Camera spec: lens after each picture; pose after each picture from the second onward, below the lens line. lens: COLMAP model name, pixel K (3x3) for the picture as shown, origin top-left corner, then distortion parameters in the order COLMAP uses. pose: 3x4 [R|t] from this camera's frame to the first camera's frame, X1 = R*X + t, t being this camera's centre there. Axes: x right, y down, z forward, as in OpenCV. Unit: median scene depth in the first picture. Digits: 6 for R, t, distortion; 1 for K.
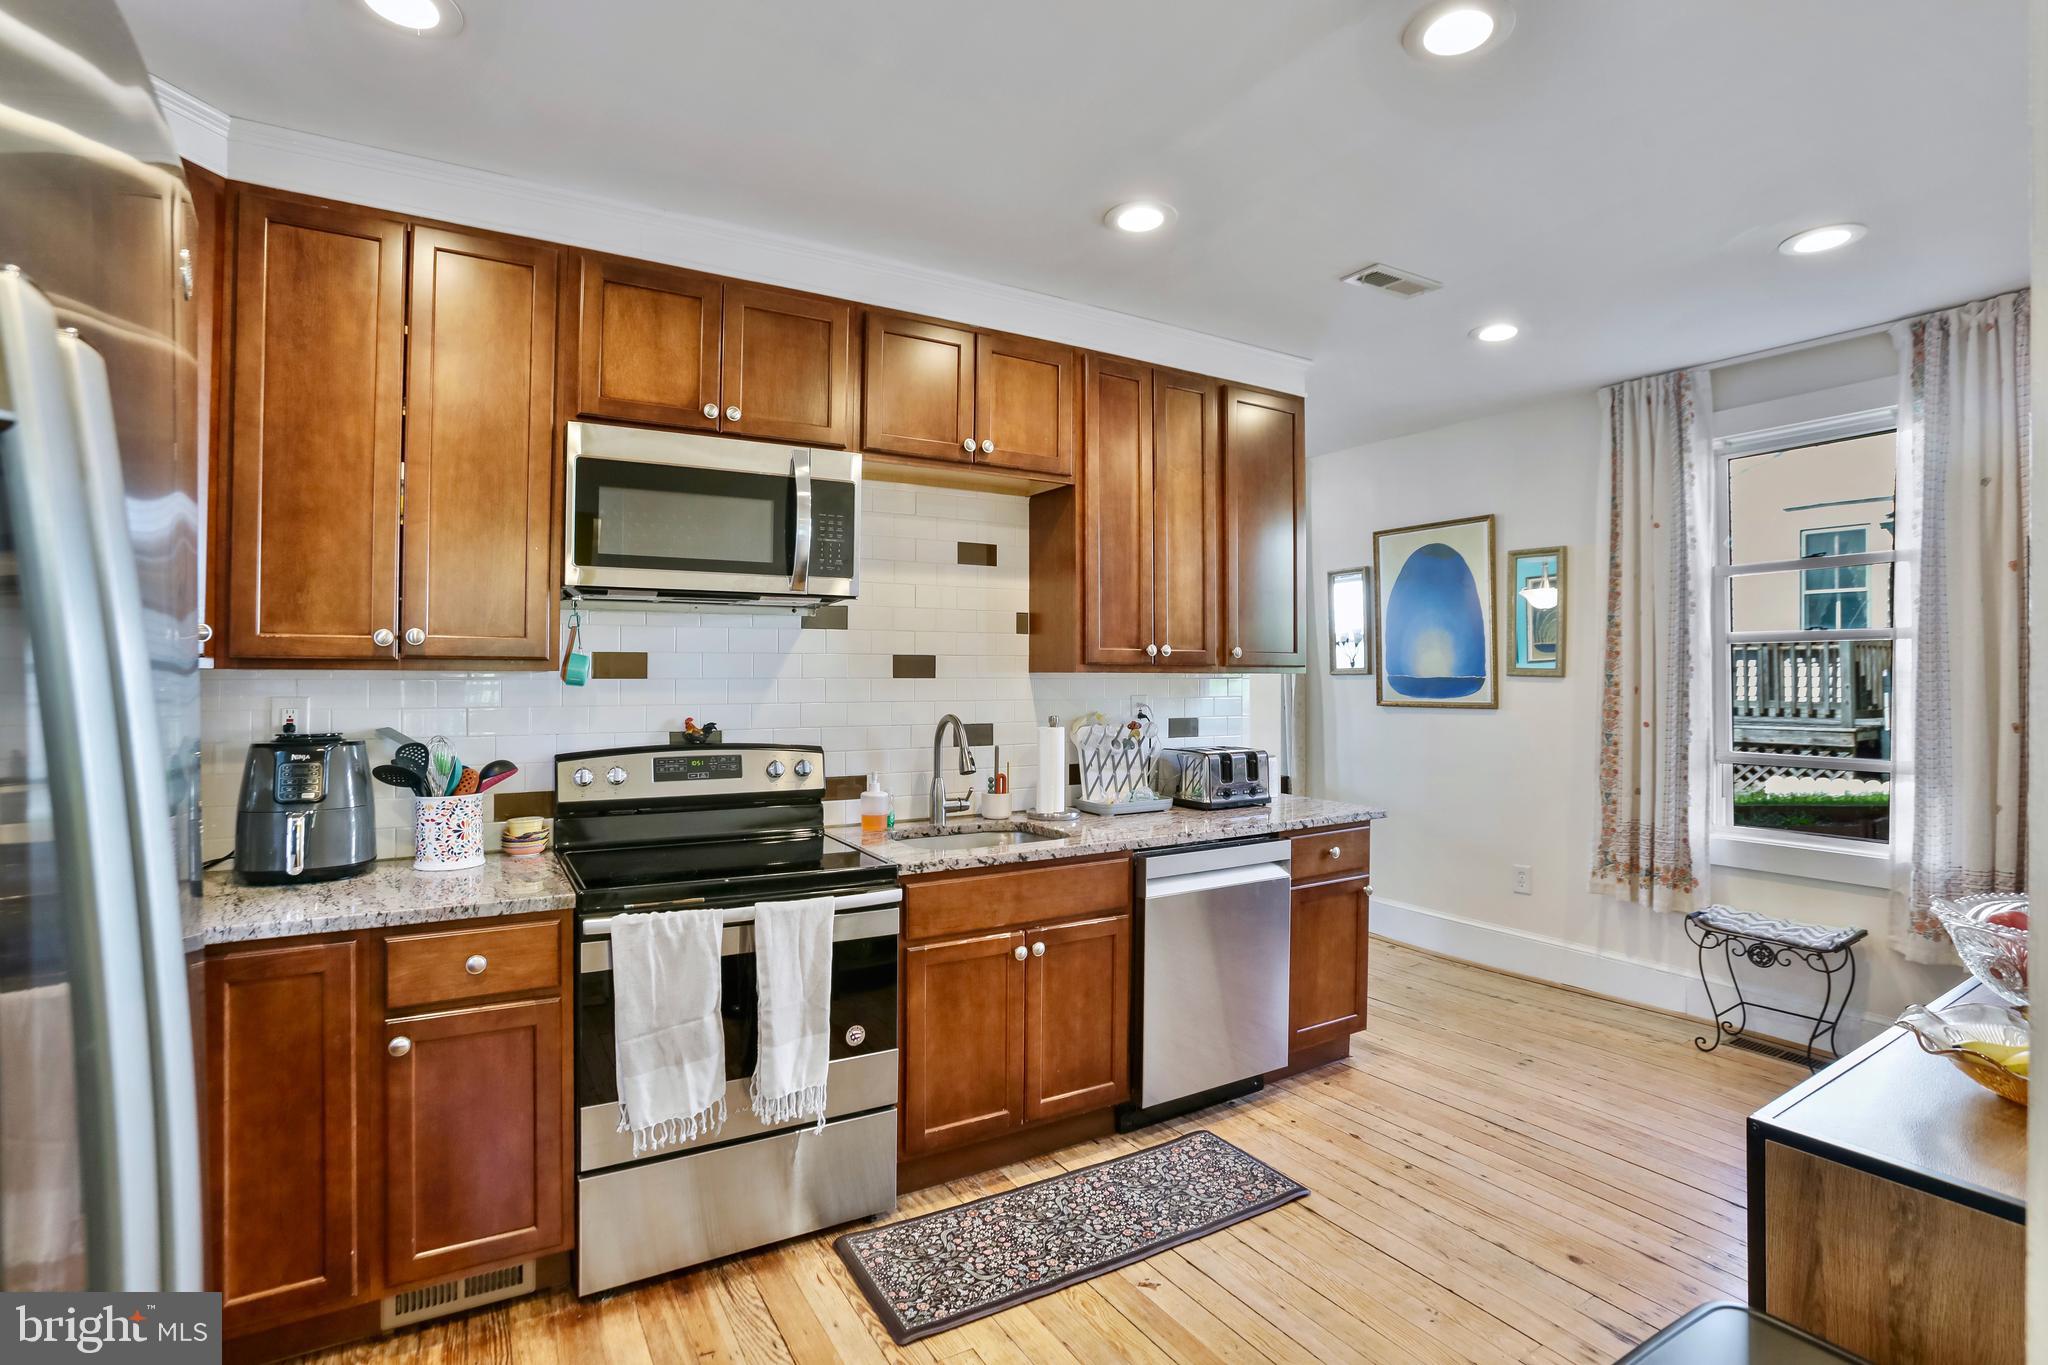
lens RADIAL K [[1011.1, 0, 1024.0], [0, 1011.1, 682.5], [0, 0, 1]] dist [-0.002989, 0.000014]
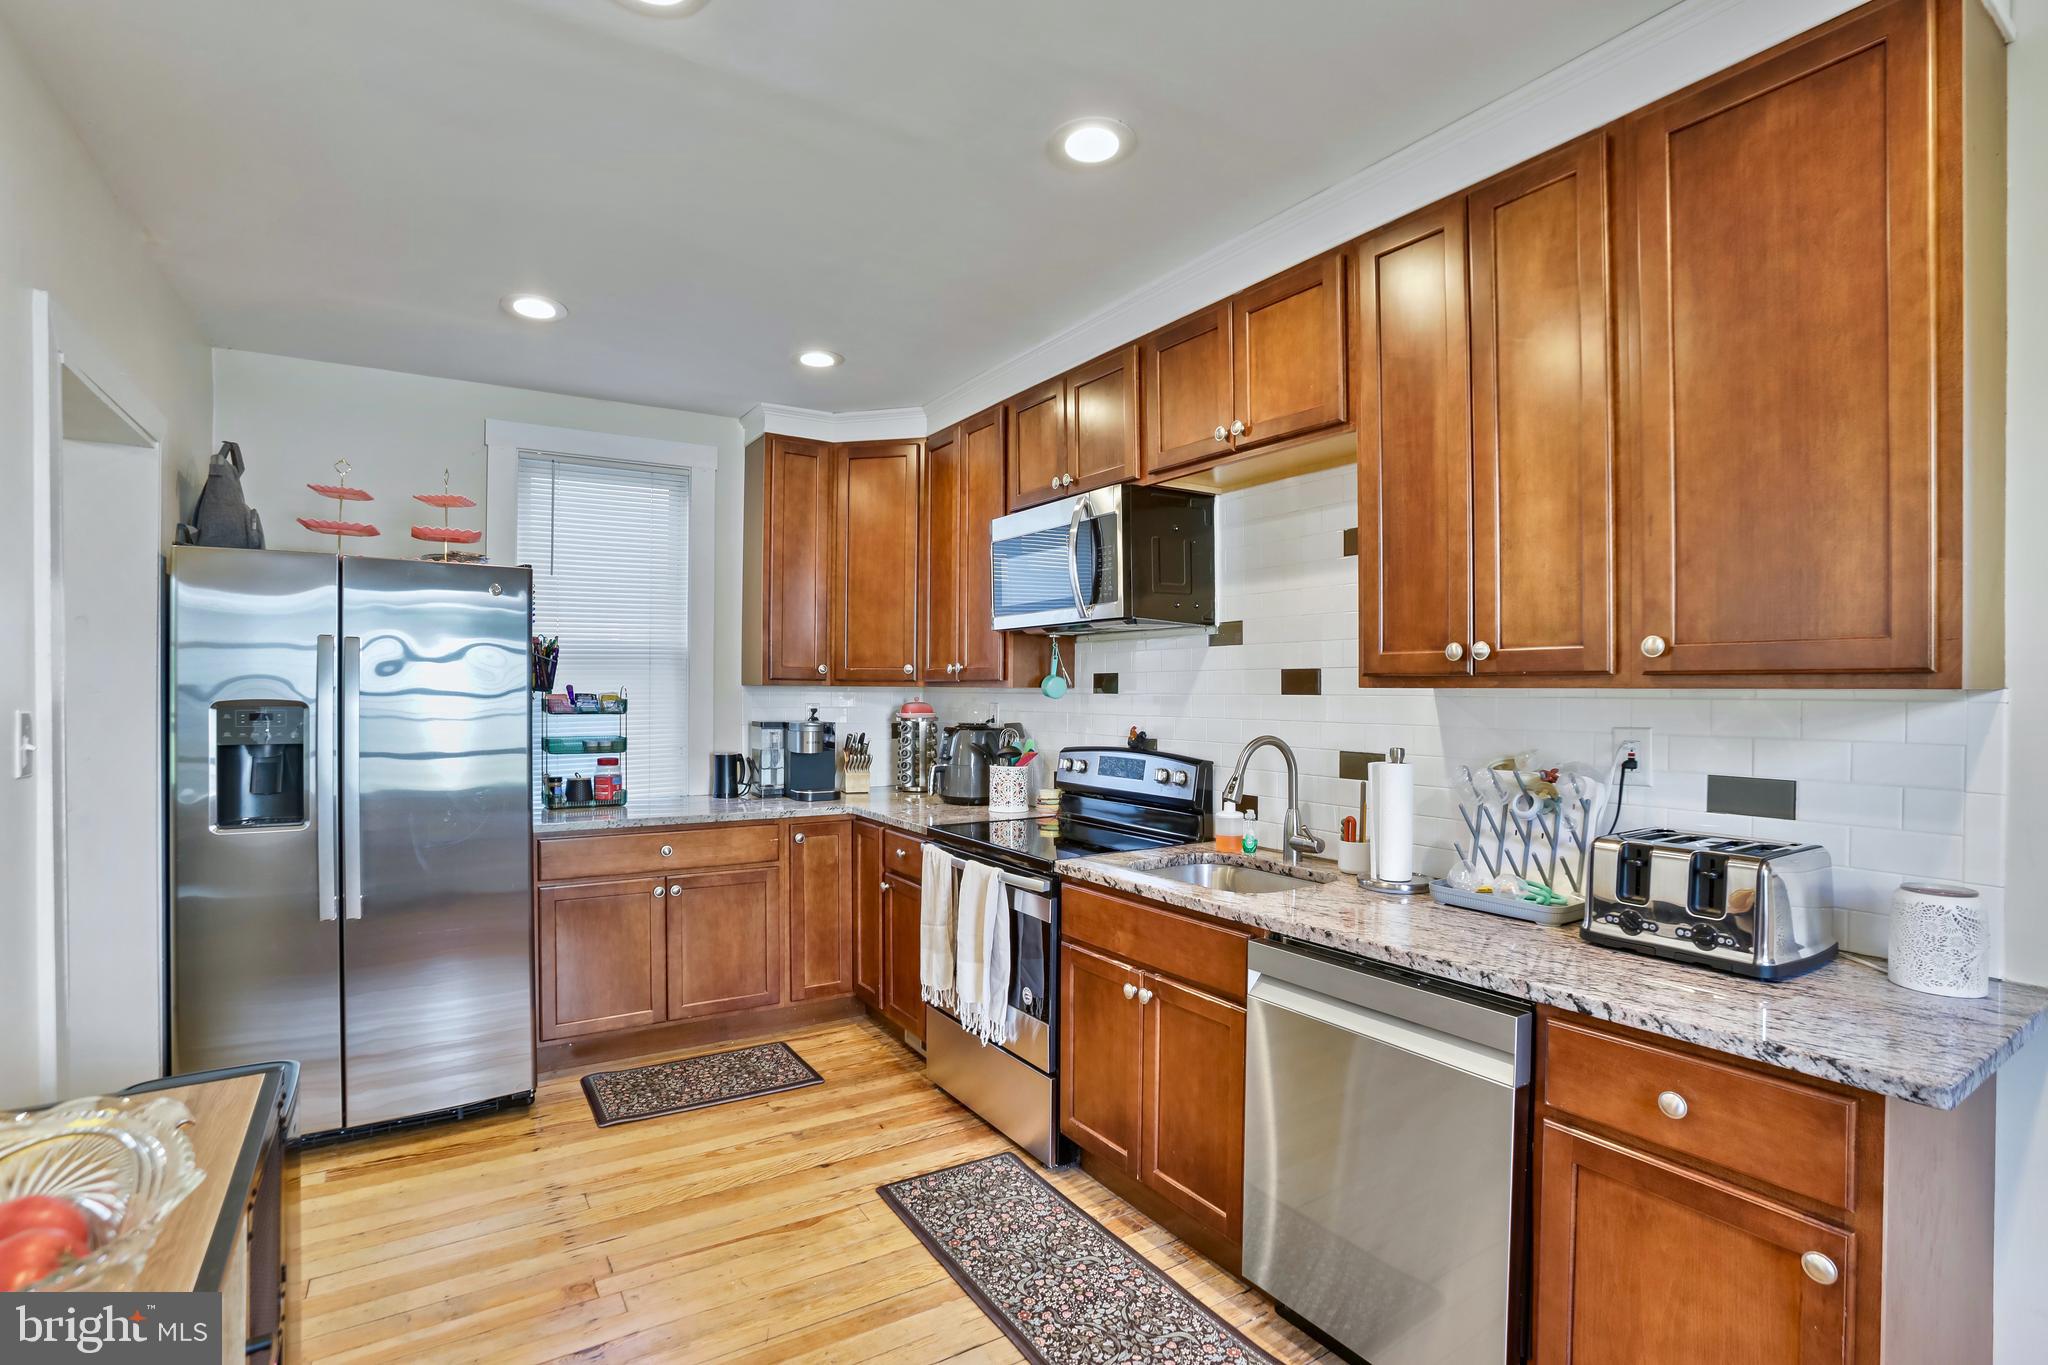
lens RADIAL K [[1004.4, 0, 1023.3], [0, 1004.4, 705.0], [0, 0, 1]] dist [0.003208, 0.001193]
pose [[0.008777, 0.015305, -0.999844, 0.894306], [-0.006376, 0.999863, 0.015249, -0.008299], [0.999941, 0.006241, 0.008874, 0.873227]]
